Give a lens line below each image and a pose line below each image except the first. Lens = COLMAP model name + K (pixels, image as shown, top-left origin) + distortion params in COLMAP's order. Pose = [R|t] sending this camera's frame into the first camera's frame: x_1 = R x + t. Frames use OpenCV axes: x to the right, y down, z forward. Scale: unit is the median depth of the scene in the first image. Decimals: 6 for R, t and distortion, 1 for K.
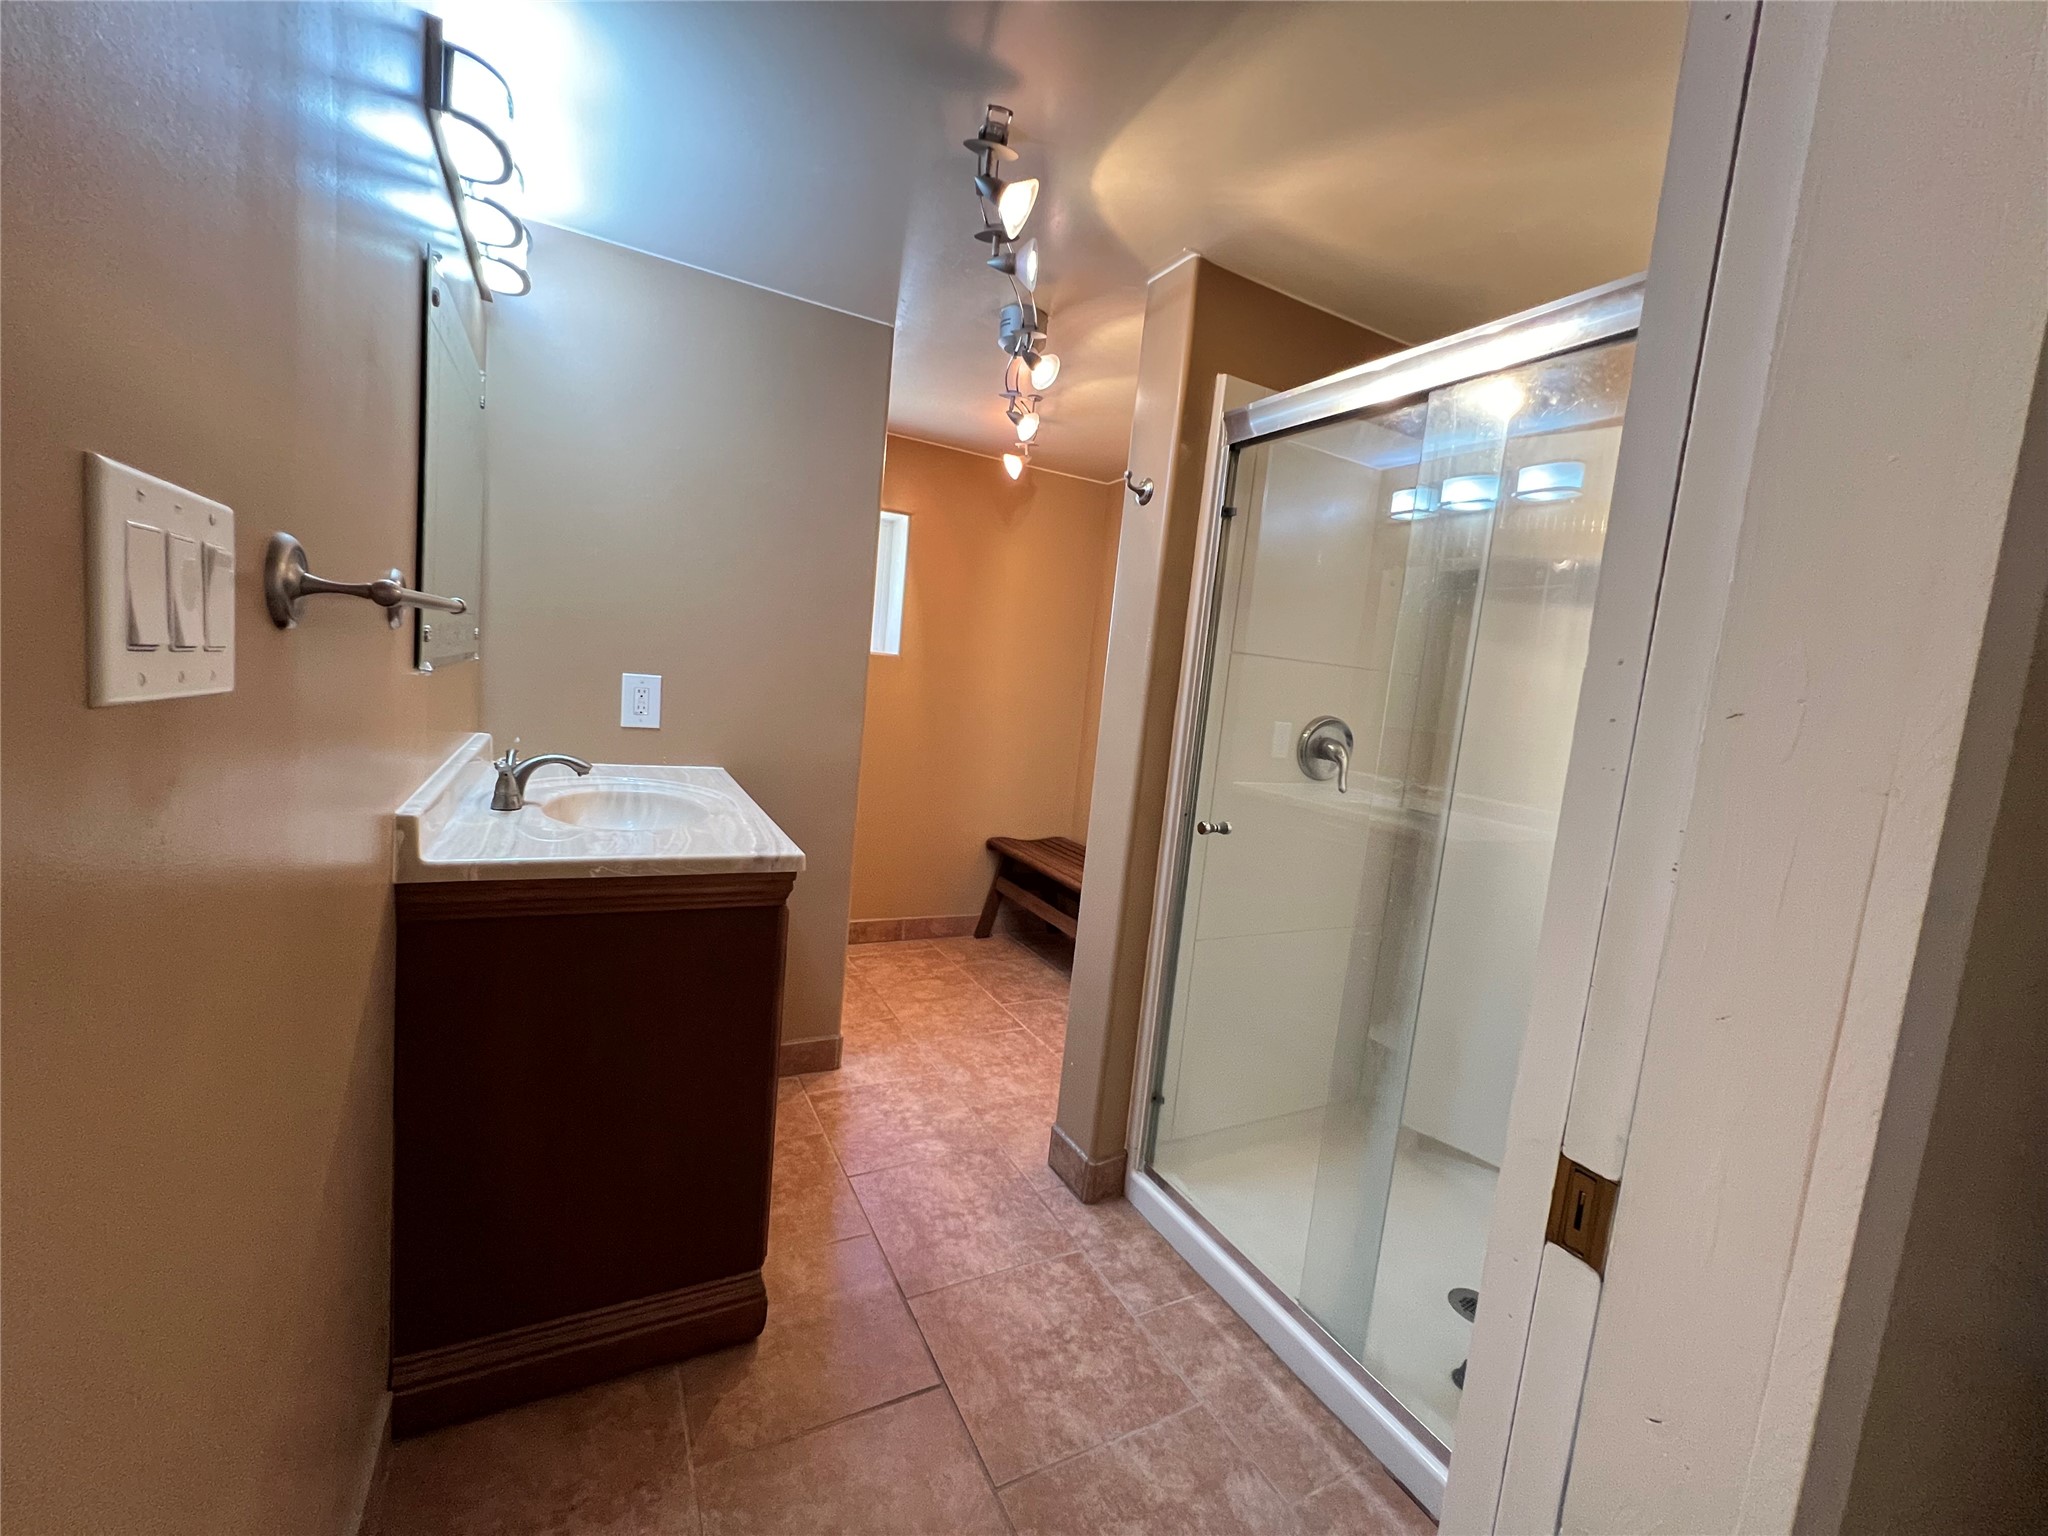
lens RADIAL K [[826.6, 0, 1024.0], [0, 826.6, 768.0], [0, 0, 1]] dist [-0.000301, -0.000097]
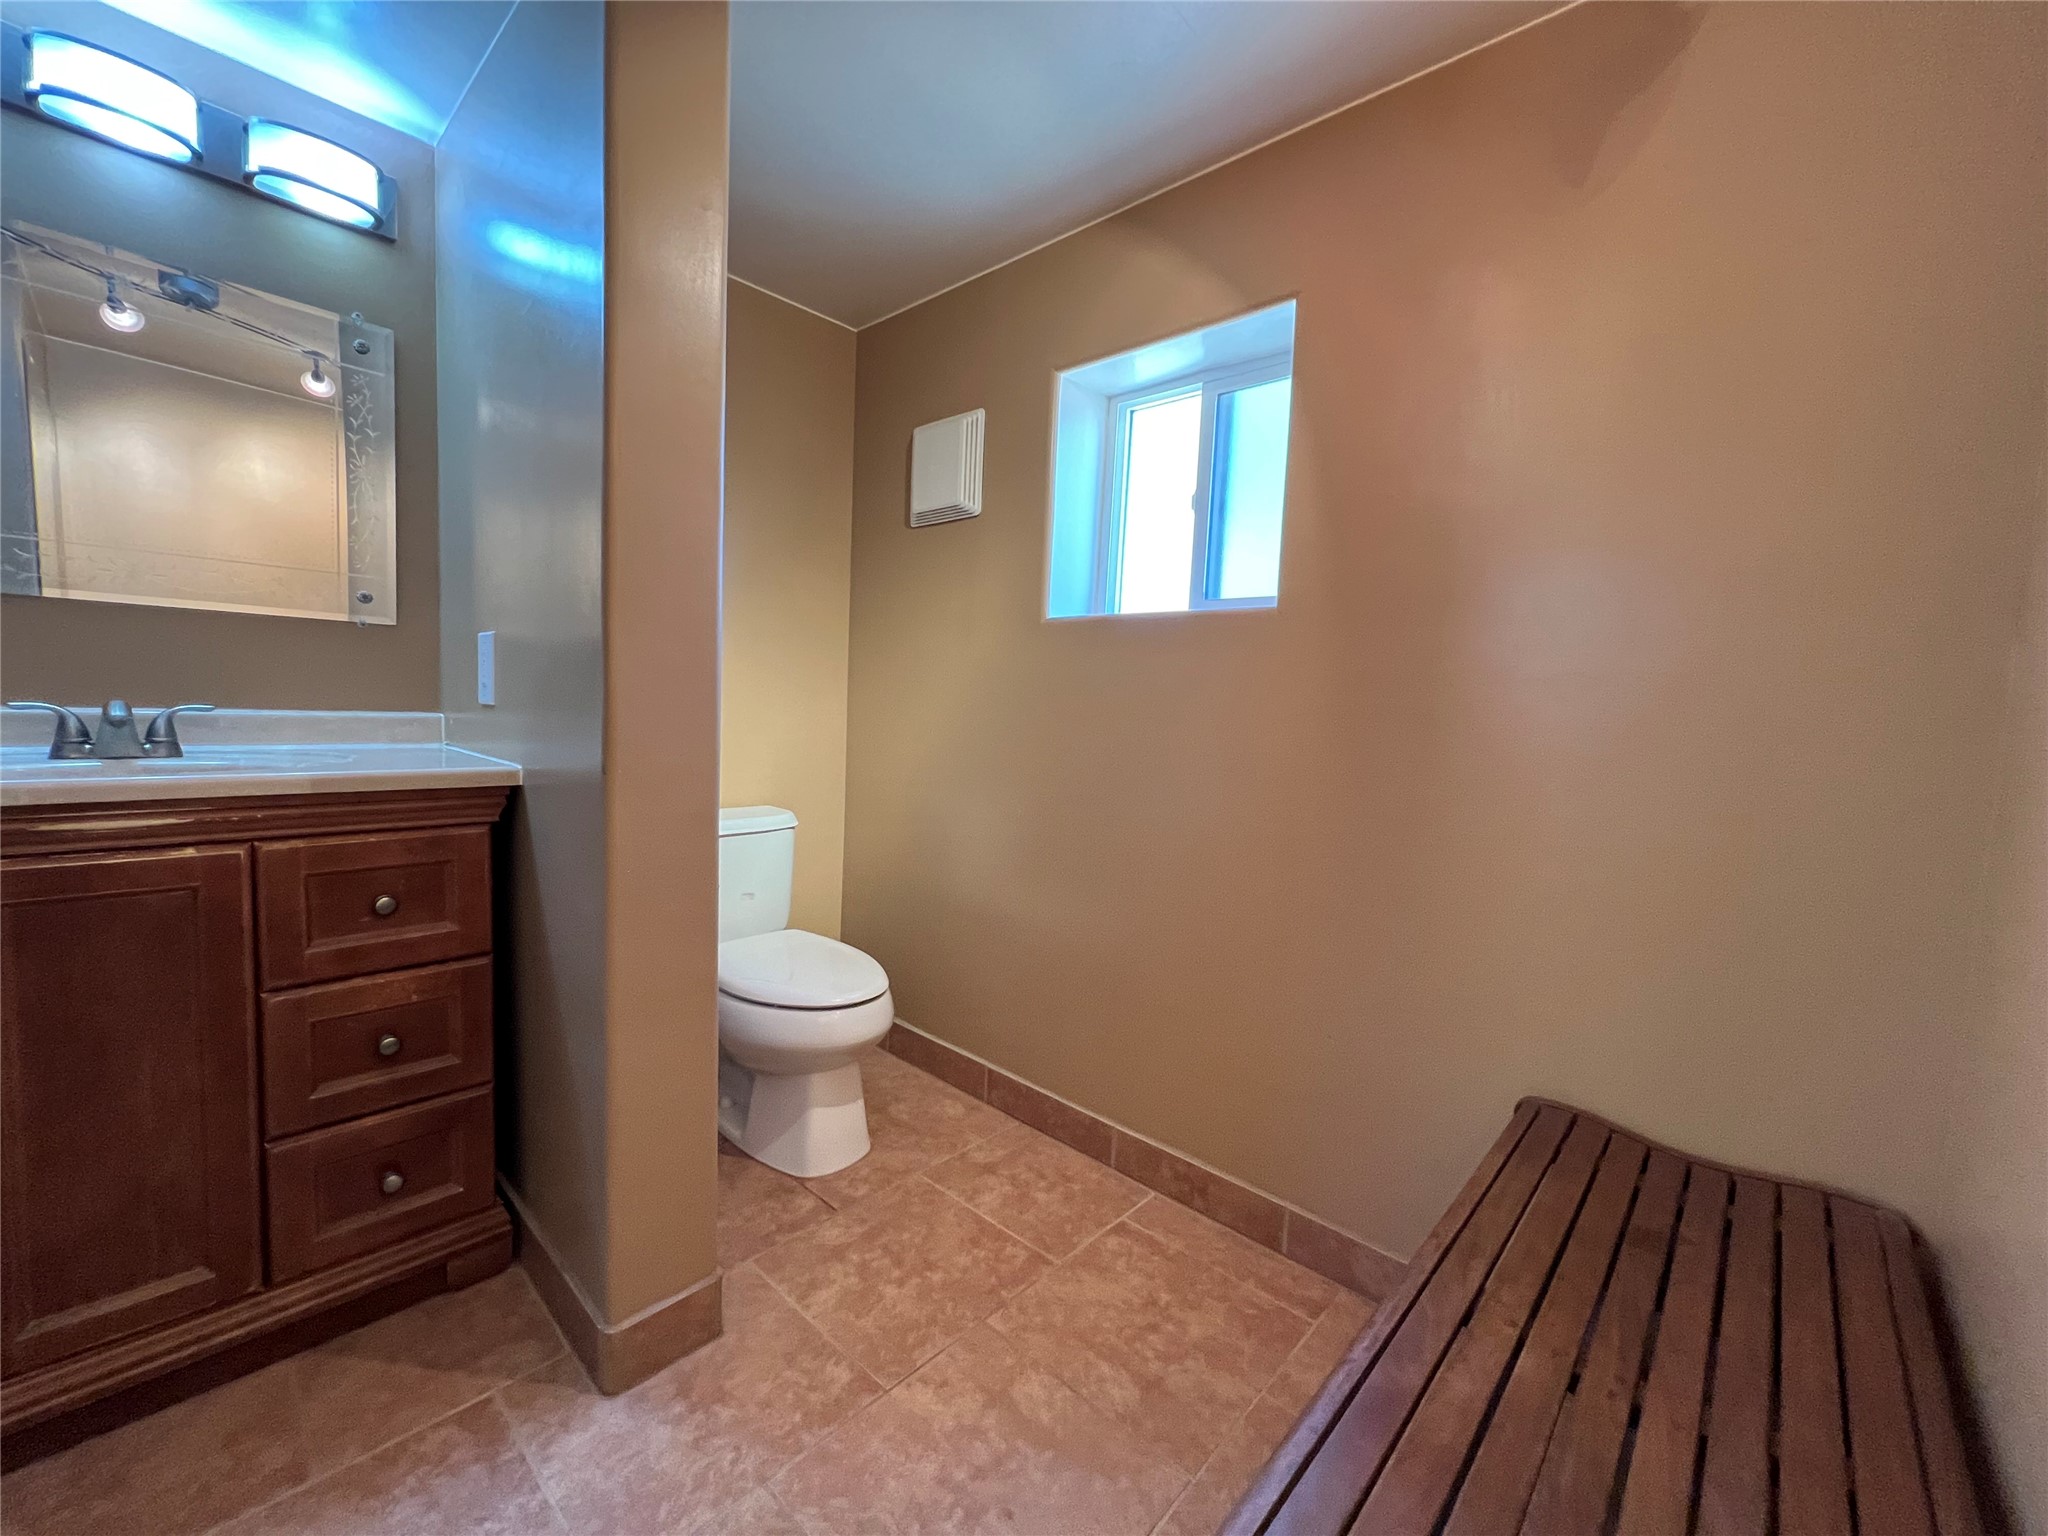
lens RADIAL K [[826.6, 0, 1024.0], [0, 826.6, 768.0], [0, 0, 1]] dist [-0.000301, -0.000097]
pose [[0.334295, 0.000550, -0.942468, 0.337064], [-0.123601, 0.991389, -0.043262, -0.018180], [0.934329, 0.130952, 0.331484, 1.058805]]
